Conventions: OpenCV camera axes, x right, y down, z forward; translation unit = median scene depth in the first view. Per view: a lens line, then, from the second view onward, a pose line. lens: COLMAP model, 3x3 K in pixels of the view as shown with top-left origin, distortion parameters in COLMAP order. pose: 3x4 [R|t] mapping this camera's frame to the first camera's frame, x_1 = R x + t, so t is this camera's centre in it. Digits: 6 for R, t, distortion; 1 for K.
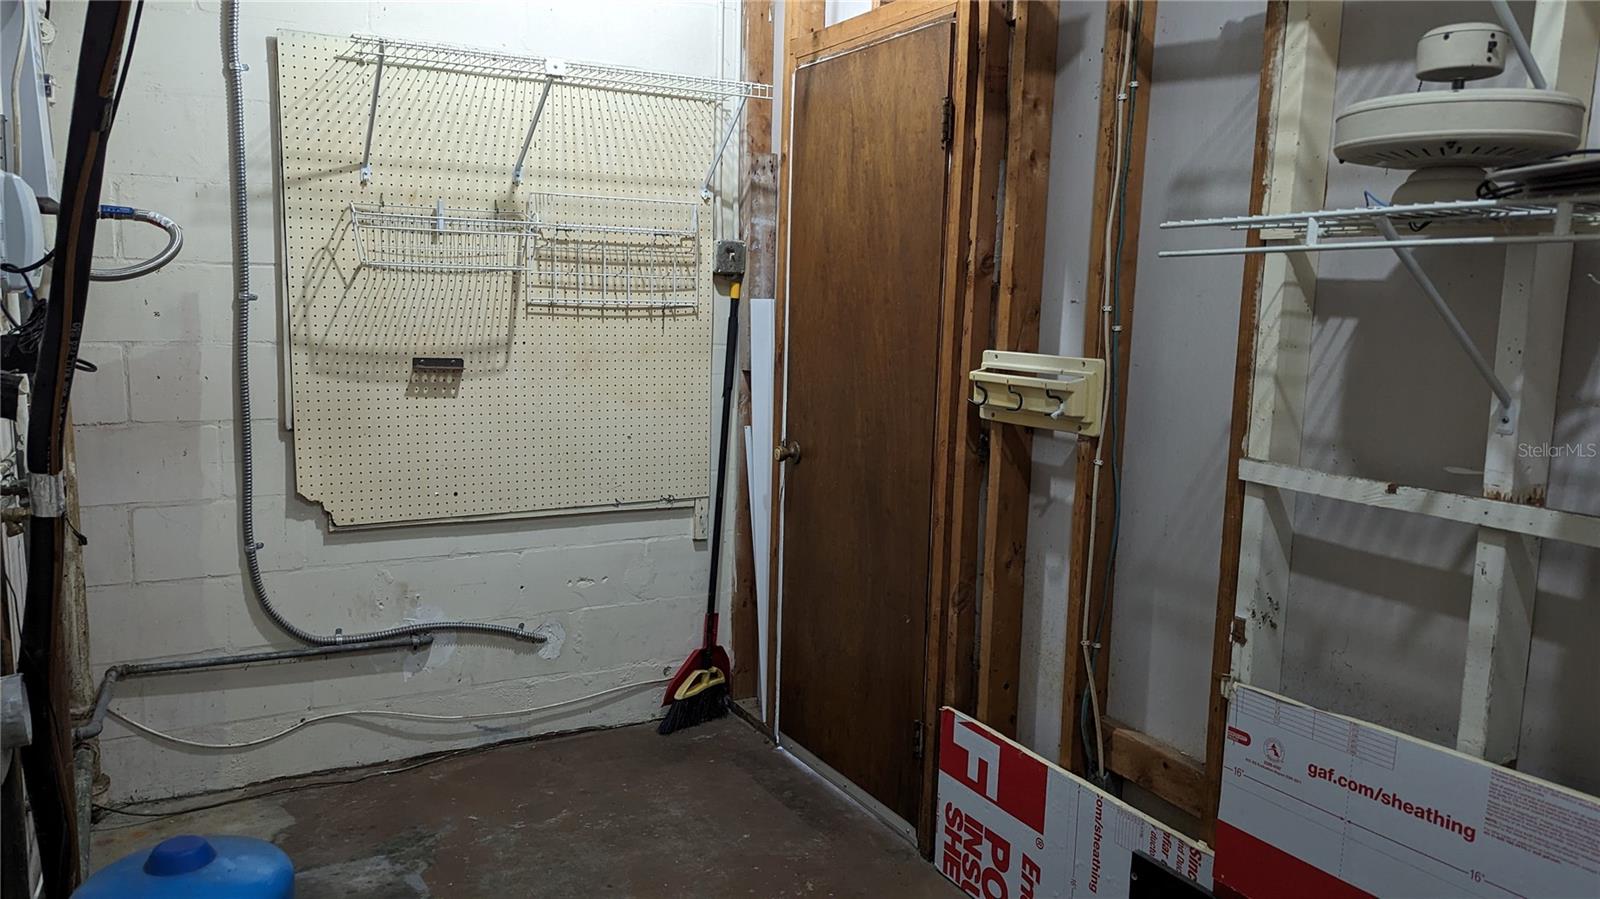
lens RADIAL K [[1148.5, 0, 794.1], [0, 1148.5, 449.0], [0, 0, 1]] dist [0.027598, 0.004582]
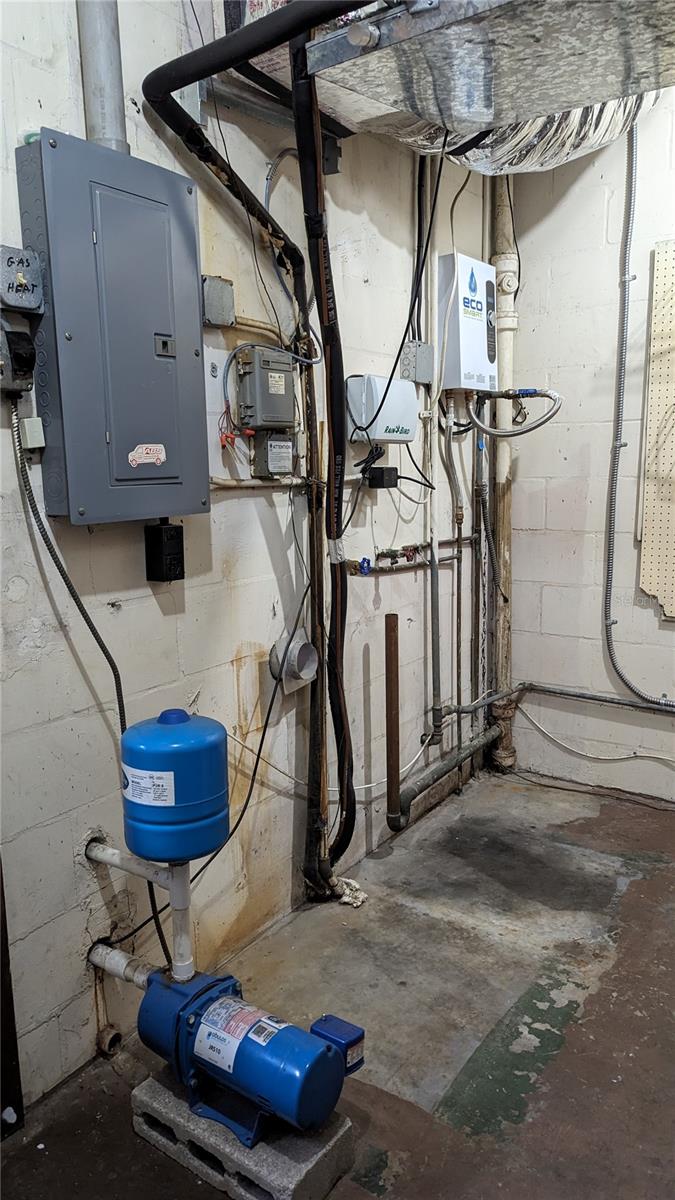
lens RADIAL K [[861.4, 0, 333.7], [0, 861.4, 603.8], [0, 0, 1]] dist [0.027598, 0.004582]
pose [[0.453416, 0.116046, -0.883712, 0.315991], [-0.091625, 0.992304, 0.083294, 0.005176], [0.886577, 0.043203, 0.460559, 0.209899]]
